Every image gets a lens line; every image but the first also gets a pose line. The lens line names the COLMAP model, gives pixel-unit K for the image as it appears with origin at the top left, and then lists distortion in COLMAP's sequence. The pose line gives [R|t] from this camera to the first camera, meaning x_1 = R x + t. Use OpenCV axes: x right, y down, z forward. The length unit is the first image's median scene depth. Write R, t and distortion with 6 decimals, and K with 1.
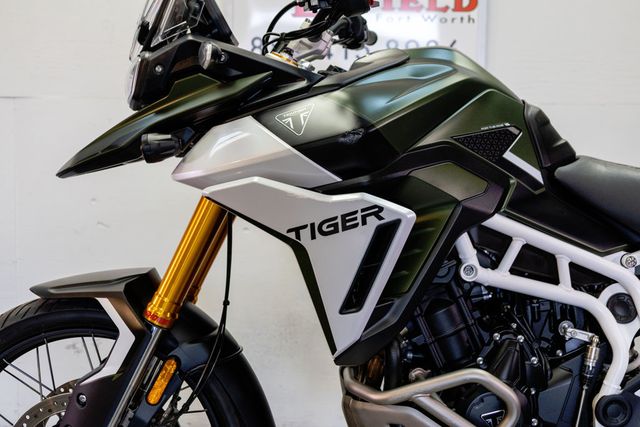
lens RADIAL K [[889.8, 0, 331.4], [0, 889.8, 213.9], [0, 0, 1]] dist [0.005813, 0.000000]
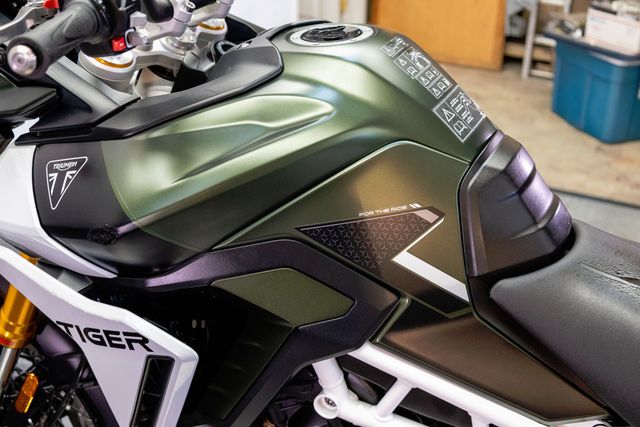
lens RADIAL K [[889.8, 0, 326.6], [0, 889.8, 213.9], [0, 0, 1]] dist [0.005813, 0.000000]
pose [[0.902455, 0.203075, -0.379915, 0.375534], [-0.057301, 0.930667, 0.361352, -0.311794], [0.426956, -0.304334, 0.851522, 0.455832]]
